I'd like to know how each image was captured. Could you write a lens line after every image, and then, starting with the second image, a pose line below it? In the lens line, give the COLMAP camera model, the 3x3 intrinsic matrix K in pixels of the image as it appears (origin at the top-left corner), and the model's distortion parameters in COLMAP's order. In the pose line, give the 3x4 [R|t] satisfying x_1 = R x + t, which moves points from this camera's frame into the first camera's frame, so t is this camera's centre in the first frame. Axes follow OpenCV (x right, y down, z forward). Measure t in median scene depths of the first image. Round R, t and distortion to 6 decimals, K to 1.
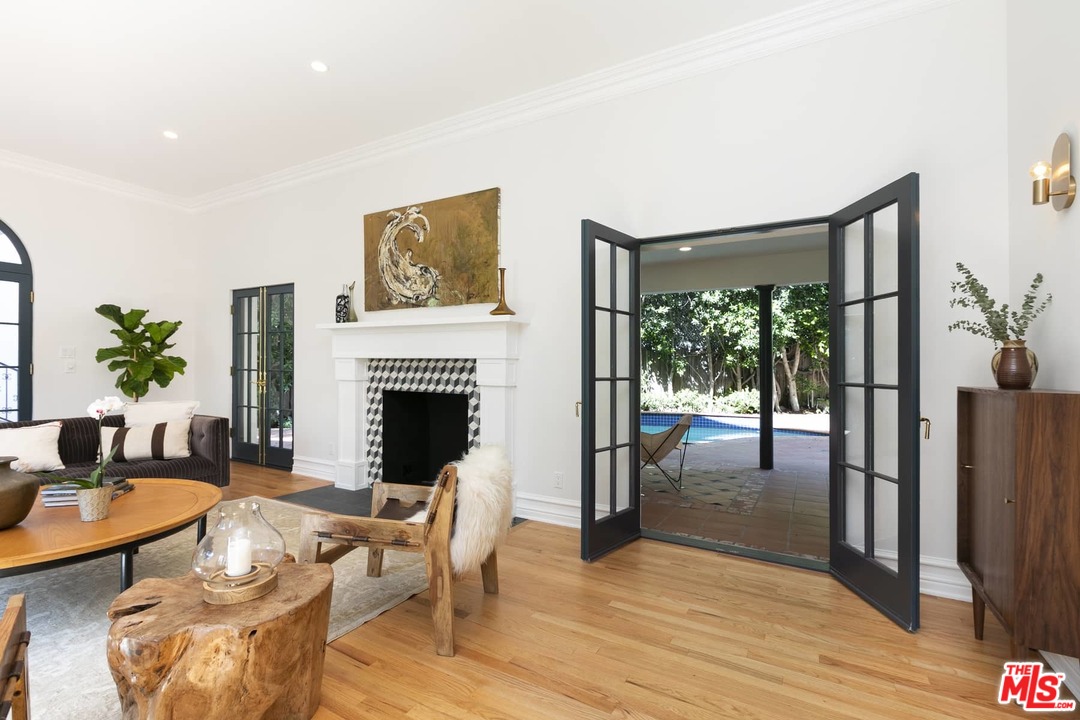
lens RADIAL K [[487.7, 0, 630.5], [0, 487.7, 372.6], [0, 0, 1]] dist [-0.000084, 0.000518]
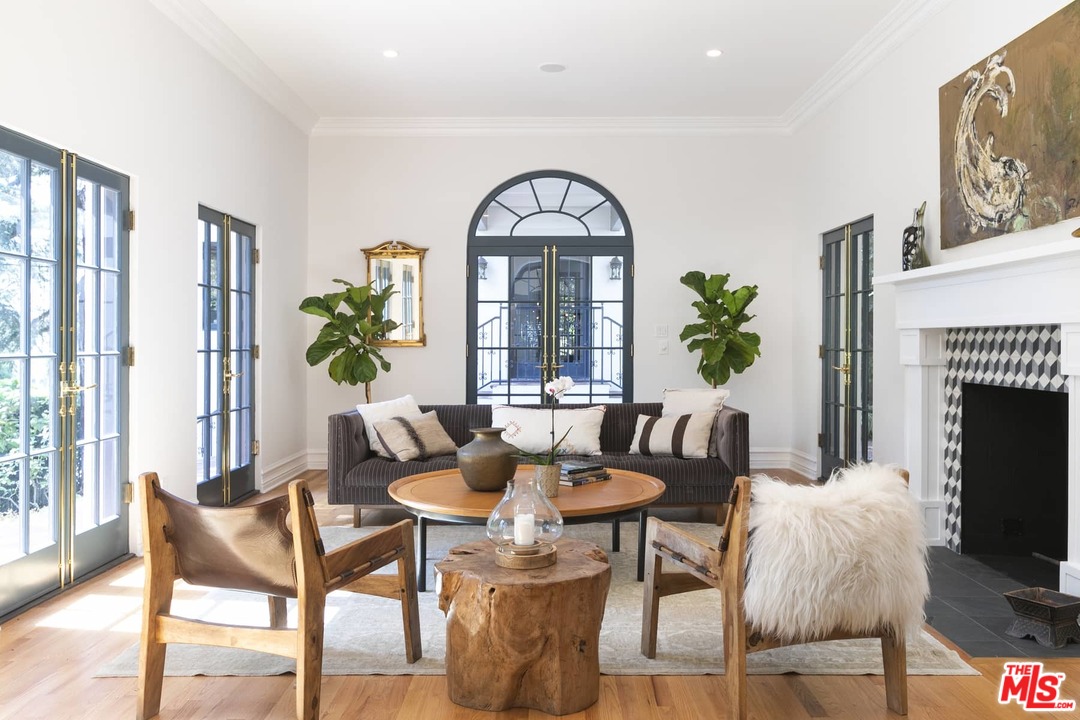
lens RADIAL K [[961.7, 0, 540.0], [0, 961.7, 360.0], [0, 0, 1]] dist [-0.006750, -0.003590]
pose [[0.459512, 0.002404, -0.888168, 0.293595], [0.002501, 0.999989, 0.004001, 0.003611], [0.888168, -0.004059, 0.459501, 0.028975]]
